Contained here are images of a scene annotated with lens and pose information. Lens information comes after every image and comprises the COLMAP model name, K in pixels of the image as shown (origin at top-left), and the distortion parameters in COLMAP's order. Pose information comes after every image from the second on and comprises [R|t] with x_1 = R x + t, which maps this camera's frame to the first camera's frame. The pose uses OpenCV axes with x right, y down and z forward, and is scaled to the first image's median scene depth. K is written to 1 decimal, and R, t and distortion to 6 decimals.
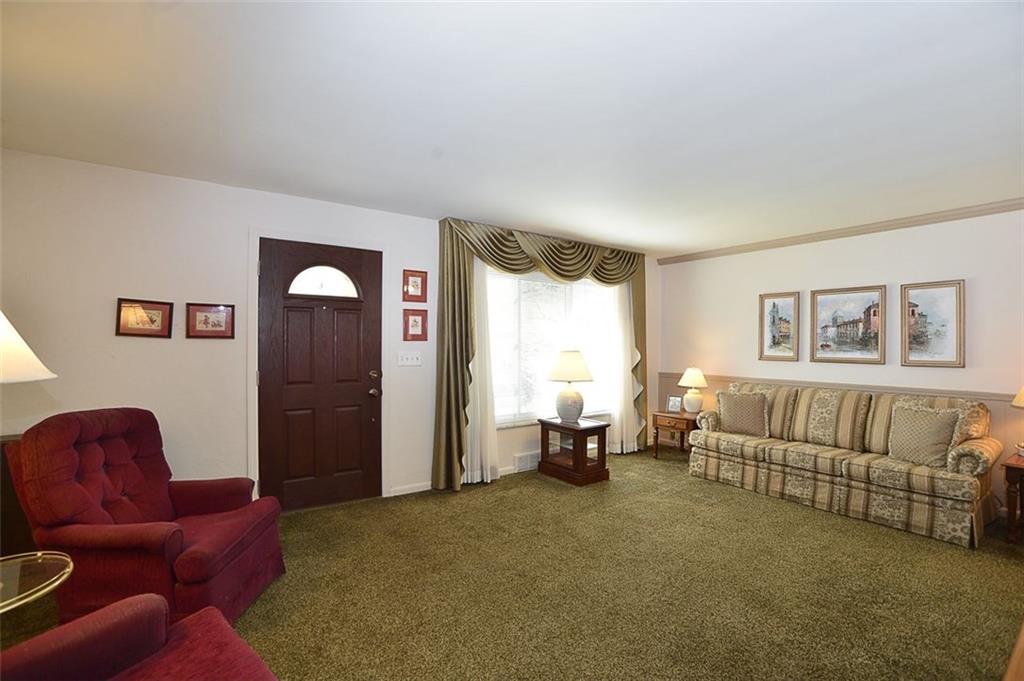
lens RADIAL K [[442.9, 0, 508.3], [0, 442.9, 345.1], [0, 0, 1]] dist [-0.071839, 0.022747]
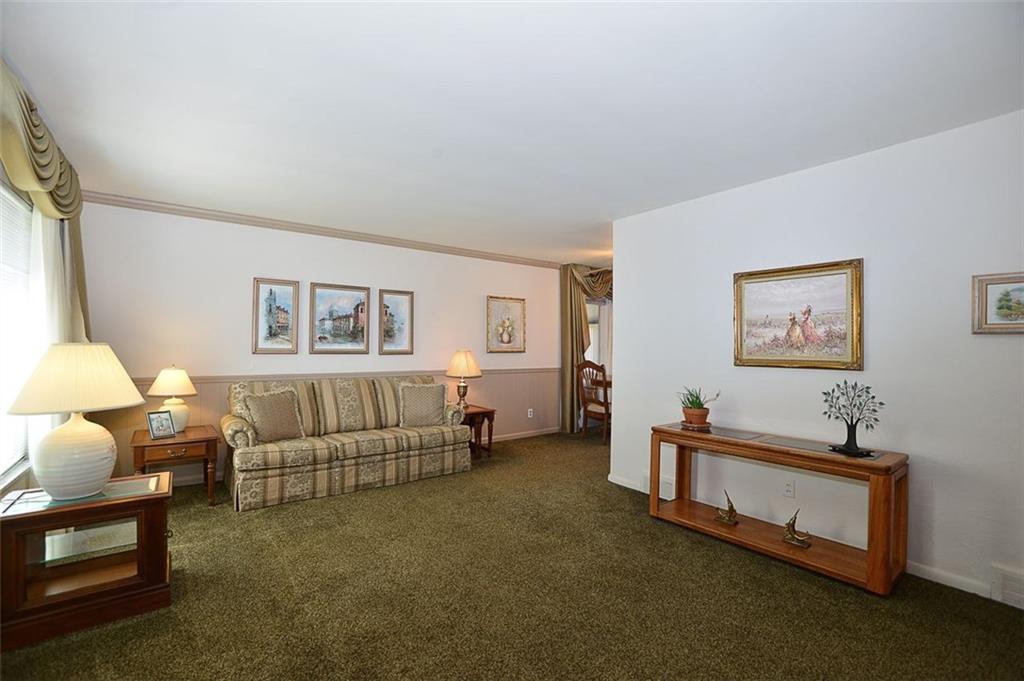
lens RADIAL K [[442.9, 0, 508.3], [0, 442.9, 345.1], [0, 0, 1]] dist [-0.071839, 0.022747]
pose [[-0.033258, -0.001054, 0.999446, -0.336282], [-0.001797, 0.999998, 0.000995, 0.017495], [-0.999445, -0.001763, -0.033260, 0.608691]]
